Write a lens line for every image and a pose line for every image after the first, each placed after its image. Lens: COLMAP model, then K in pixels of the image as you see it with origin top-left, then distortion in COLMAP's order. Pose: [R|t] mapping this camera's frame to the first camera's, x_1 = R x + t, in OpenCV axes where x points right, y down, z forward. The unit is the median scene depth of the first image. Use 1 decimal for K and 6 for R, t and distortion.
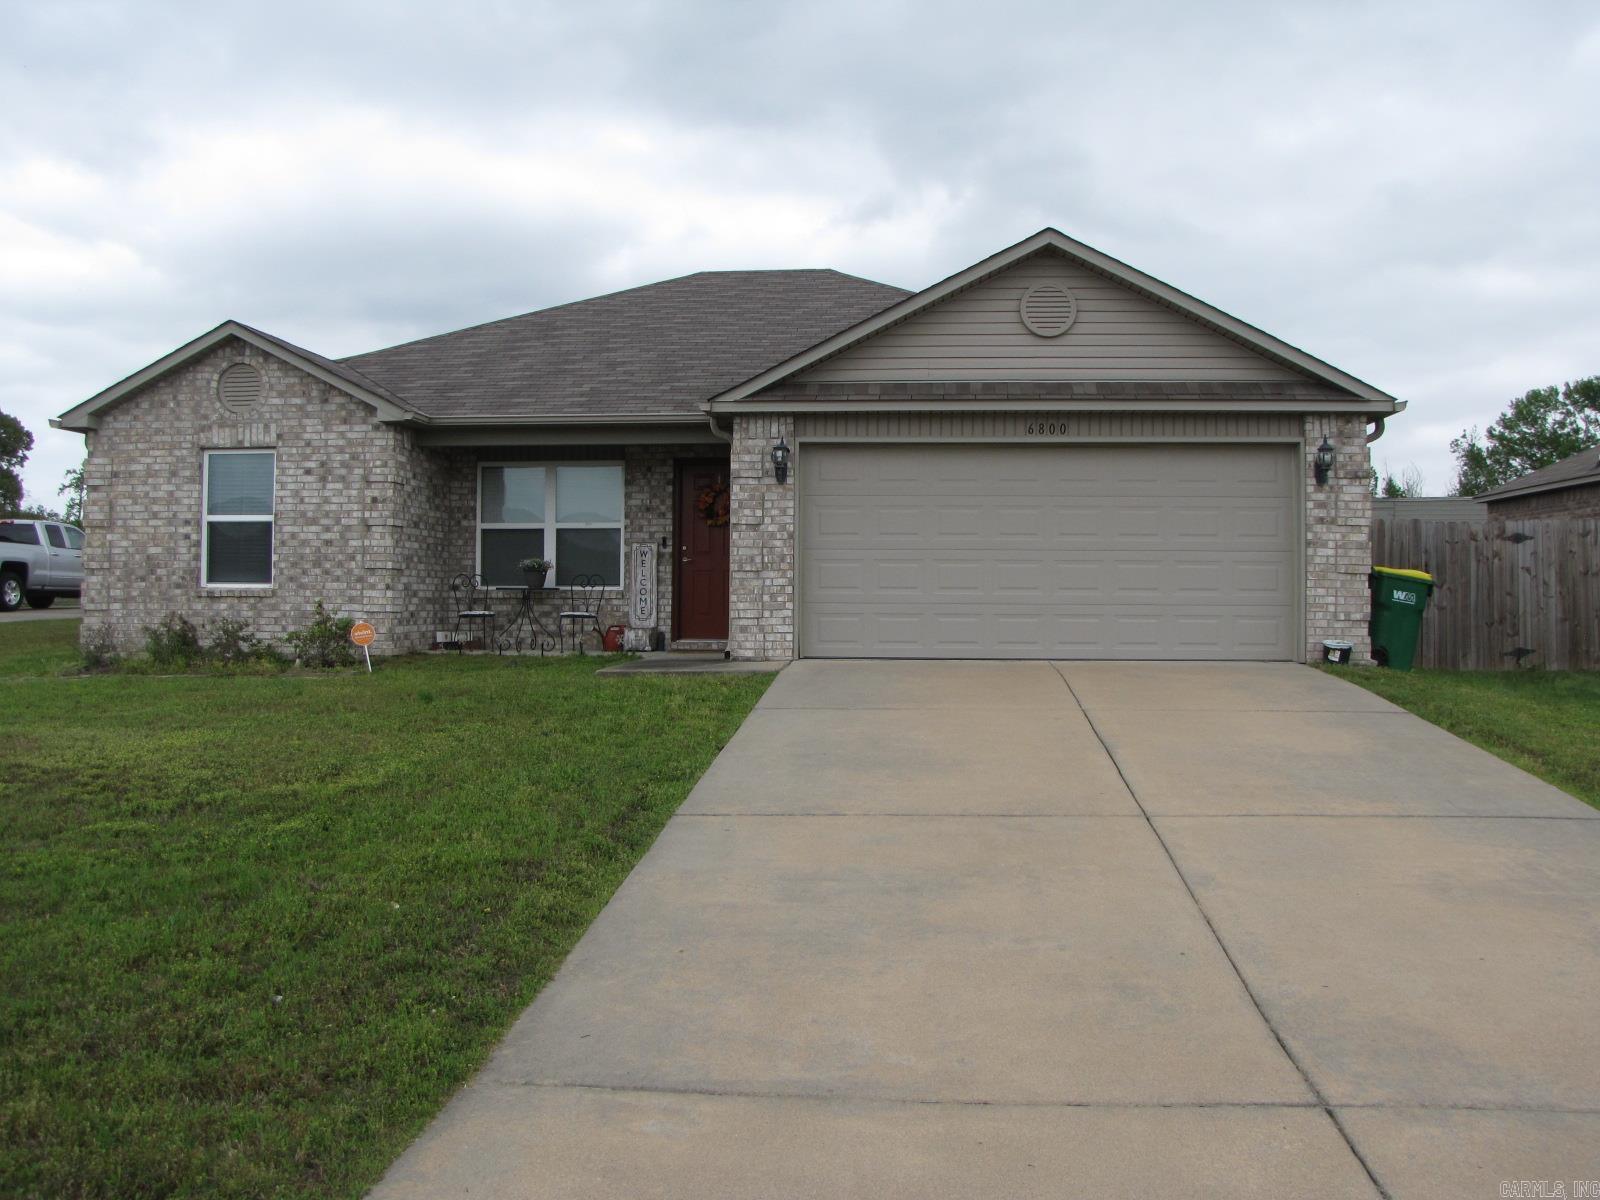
lens RADIAL K [[1376.6, 0, 835.0], [0, 1376.6, 553.2], [0, 0, 1]] dist [-0.173898, 0.163089]
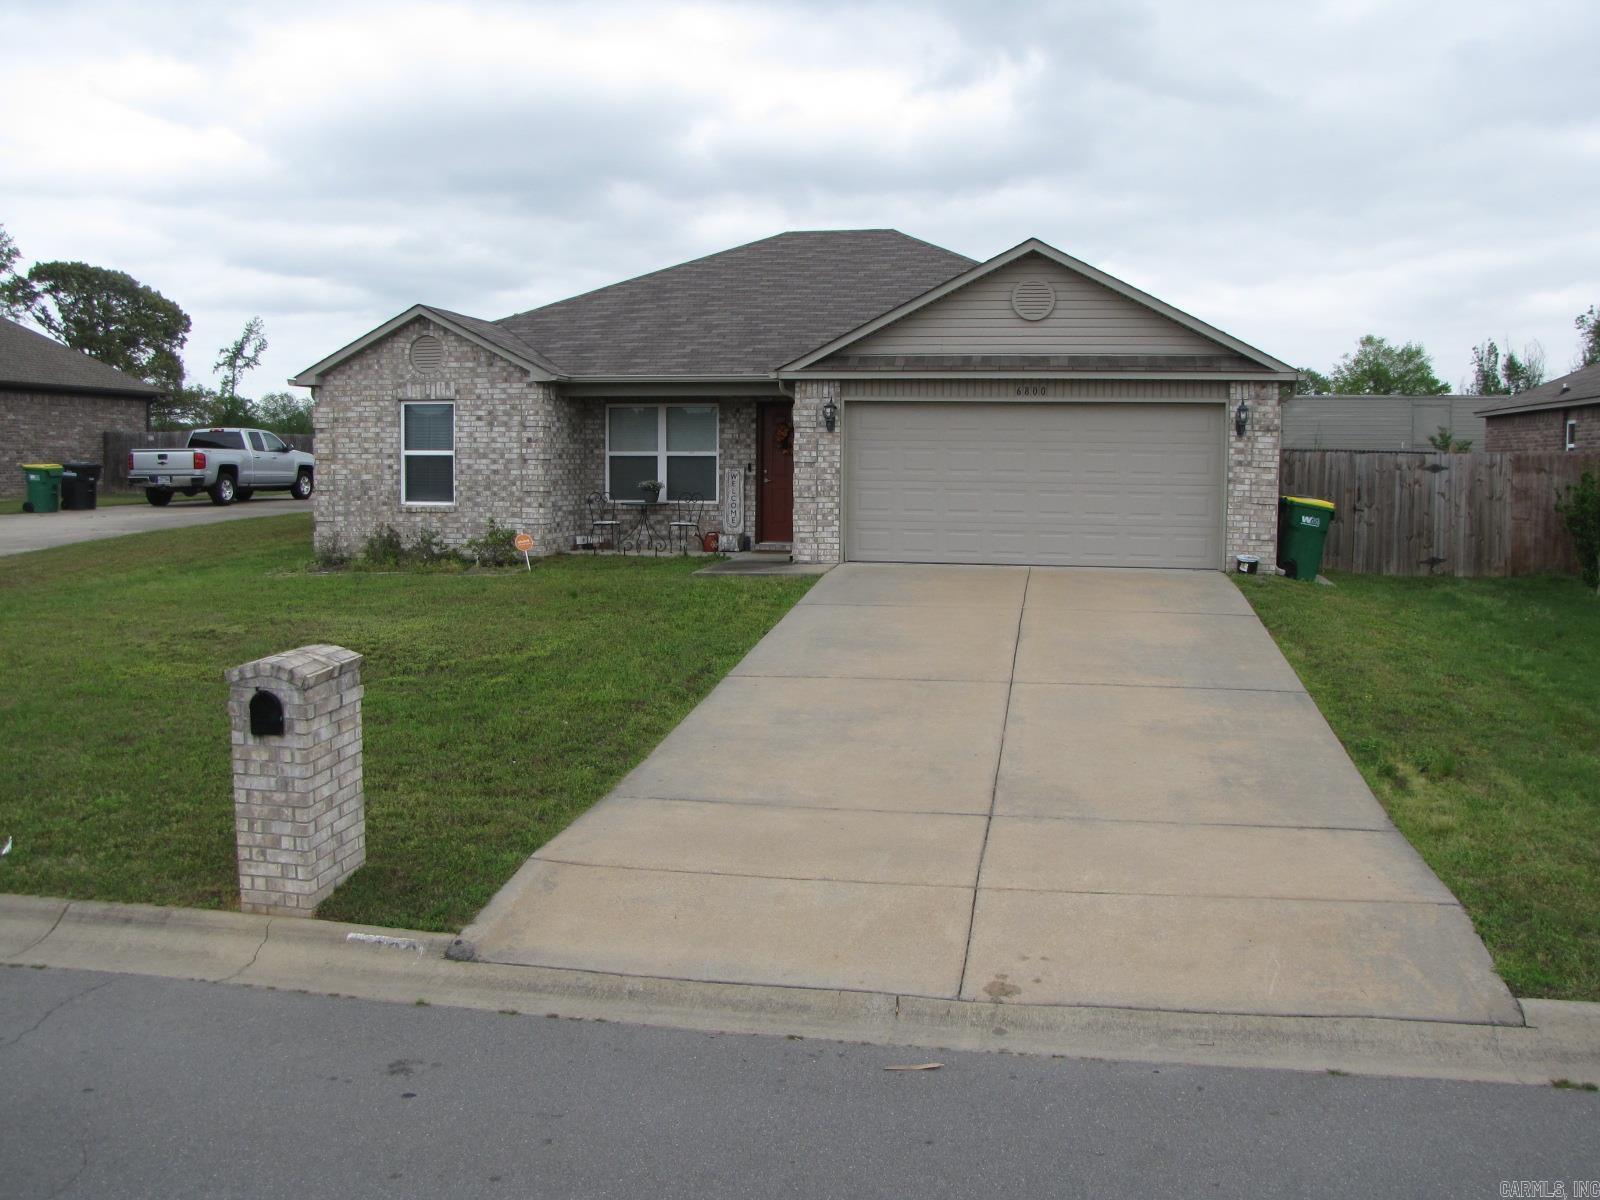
lens RADIAL K [[1376.6, 0, 833.7], [0, 1376.6, 550.0], [0, 0, 1]] dist [-0.173898, 0.163089]
pose [[0.995699, 0.009371, -0.092167, 0.087270], [-0.000512, 0.995412, 0.095679, -0.063607], [0.092641, -0.095220, 0.991136, -0.331669]]
